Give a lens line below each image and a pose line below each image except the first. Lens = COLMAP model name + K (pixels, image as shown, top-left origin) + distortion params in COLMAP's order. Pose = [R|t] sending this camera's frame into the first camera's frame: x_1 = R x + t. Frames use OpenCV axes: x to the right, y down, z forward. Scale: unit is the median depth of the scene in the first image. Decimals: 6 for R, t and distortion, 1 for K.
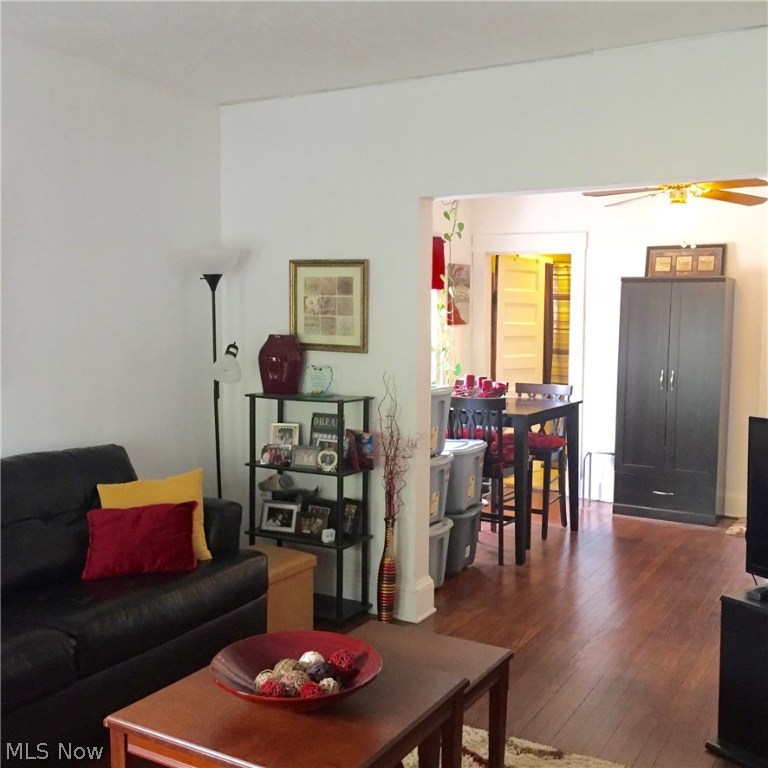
lens RADIAL K [[880.9, 0, 389.9], [0, 880.9, 383.9], [0, 0, 1]] dist [0.101898, -0.147840]
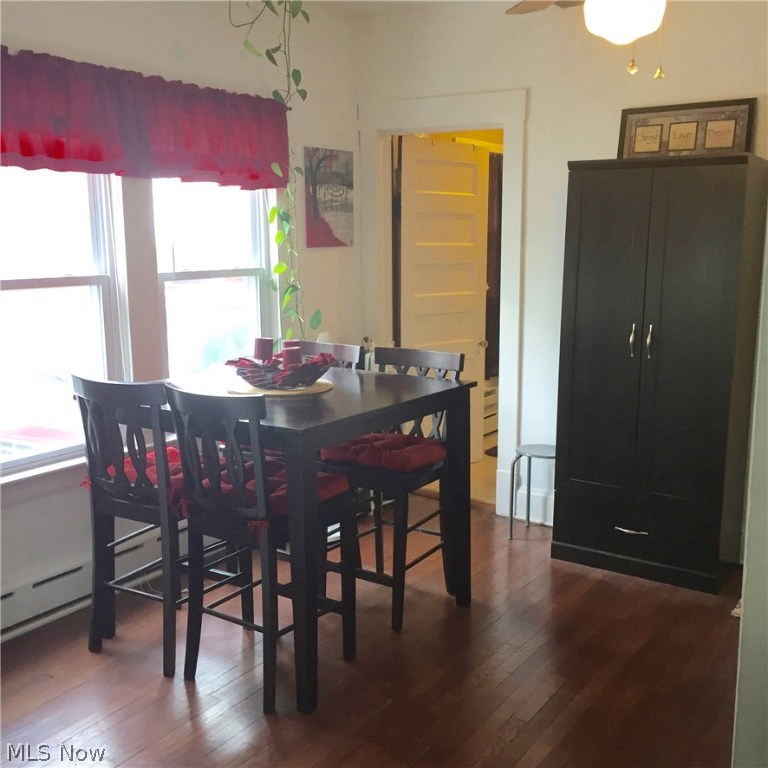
lens RADIAL K [[880.9, 0, 389.9], [0, 880.9, 383.9], [0, 0, 1]] dist [0.101898, -0.147840]
pose [[0.997289, 0.003871, -0.073484, 0.181675], [0.002514, 0.996240, 0.086600, -0.025471], [0.073543, -0.086550, 0.993529, 0.390473]]
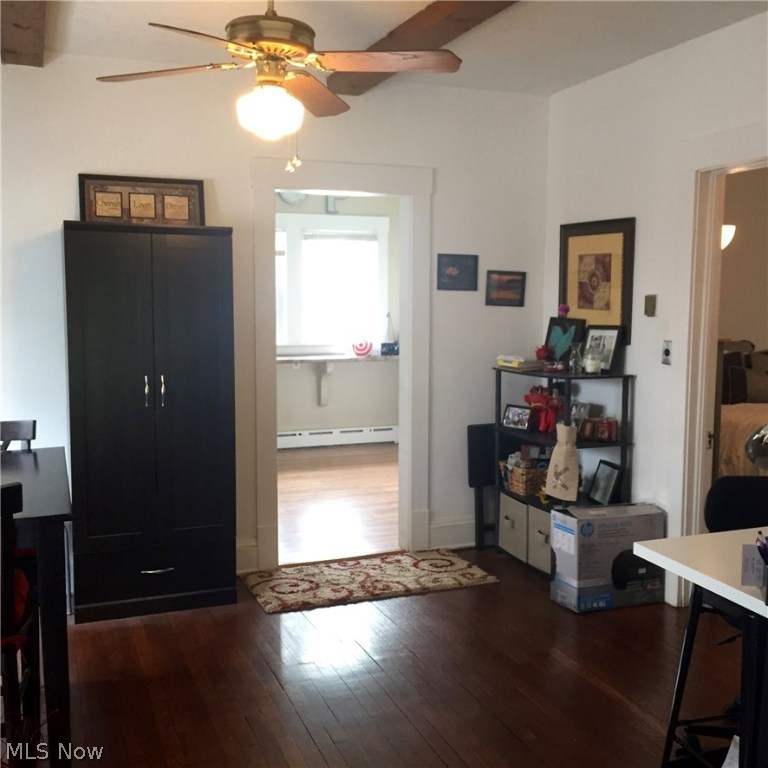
lens RADIAL K [[880.9, 0, 389.9], [0, 880.9, 383.9], [0, 0, 1]] dist [0.101898, -0.147840]
pose [[0.627497, -0.085237, 0.773940, -0.062654], [0.062025, 0.996303, 0.059437, -0.034388], [-0.776145, 0.010707, 0.630464, 0.454580]]
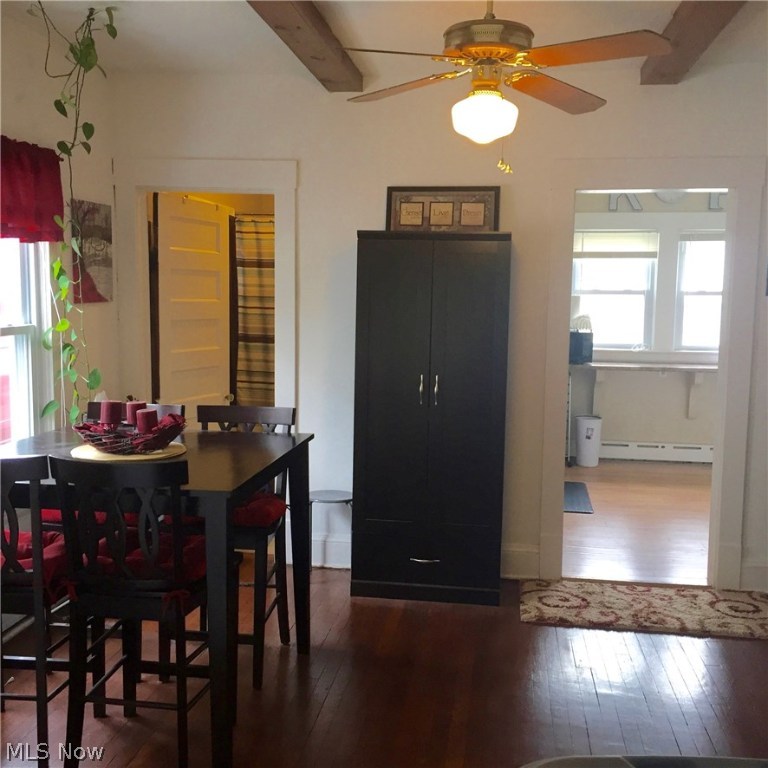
lens RADIAL K [[880.9, 0, 389.9], [0, 880.9, 383.9], [0, 0, 1]] dist [0.101898, -0.147840]
pose [[0.929326, -0.033659, 0.367724, 0.043207], [0.021835, 0.999104, 0.036267, -0.031397], [-0.368615, -0.025674, 0.929227, 0.384118]]
